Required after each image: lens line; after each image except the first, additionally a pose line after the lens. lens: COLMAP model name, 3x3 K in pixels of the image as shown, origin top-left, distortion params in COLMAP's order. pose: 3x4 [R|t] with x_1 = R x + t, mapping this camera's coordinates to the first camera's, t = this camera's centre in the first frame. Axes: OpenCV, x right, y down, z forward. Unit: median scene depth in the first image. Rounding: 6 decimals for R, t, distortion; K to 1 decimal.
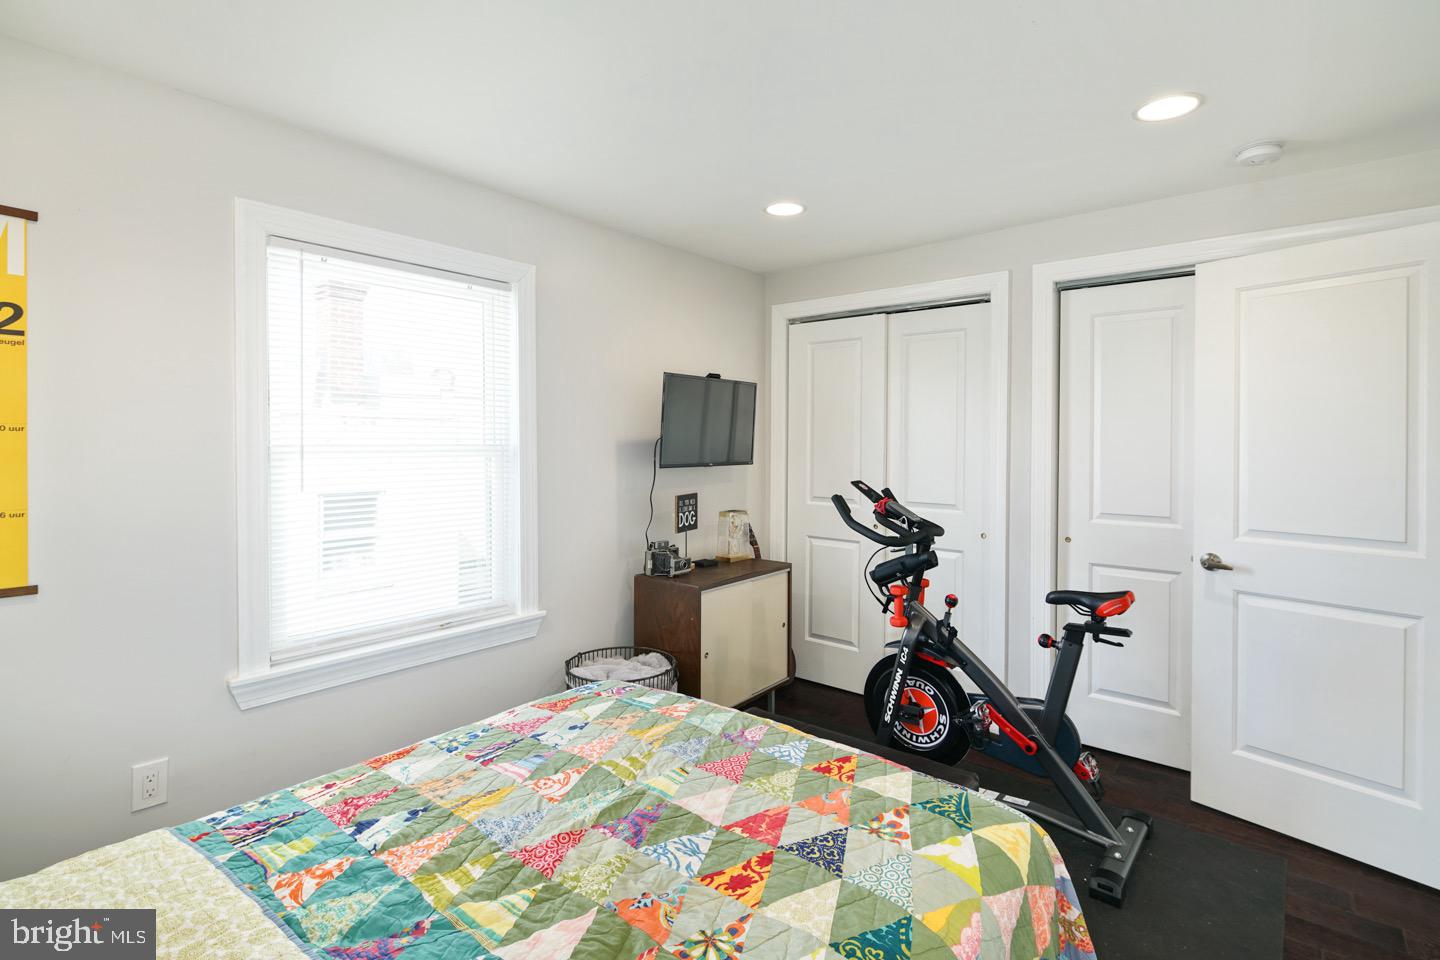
lens RADIAL K [[697.0, 0, 712.8], [0, 697.0, 446.7], [0, 0, 1]] dist [0.000472, 0.000559]
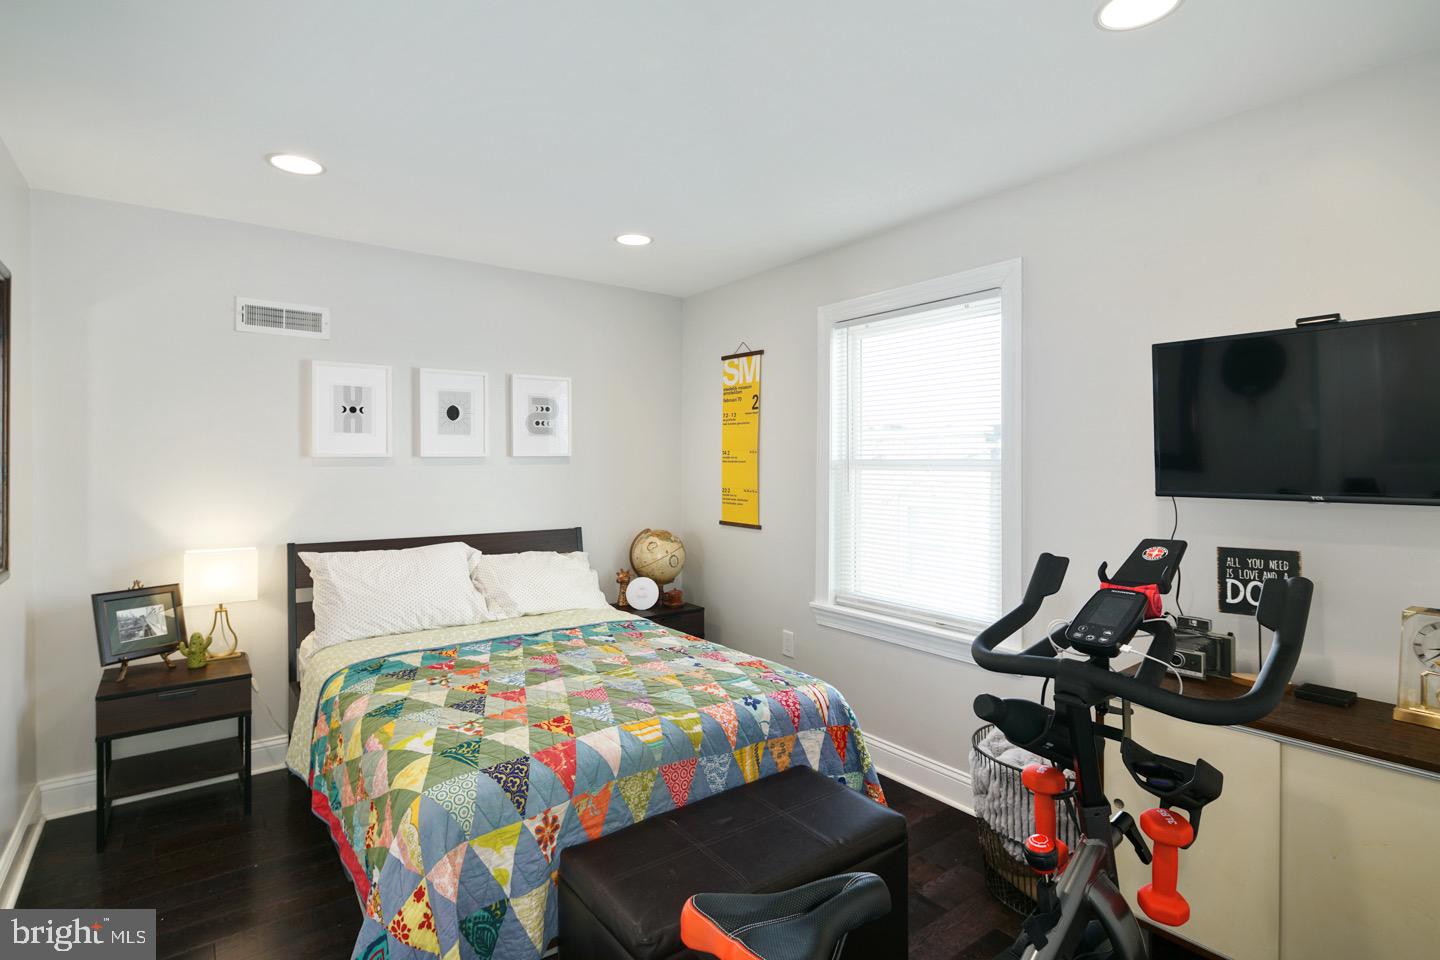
lens RADIAL K [[697.0, 0, 719.1], [0, 697.0, 471.3], [0, 0, 1]] dist [0.000472, 0.000559]
pose [[-0.218942, 0.013547, -0.975644, 1.332325], [-0.006508, 0.999861, 0.015344, 0.001757], [0.975716, 0.009709, -0.218823, 1.583374]]
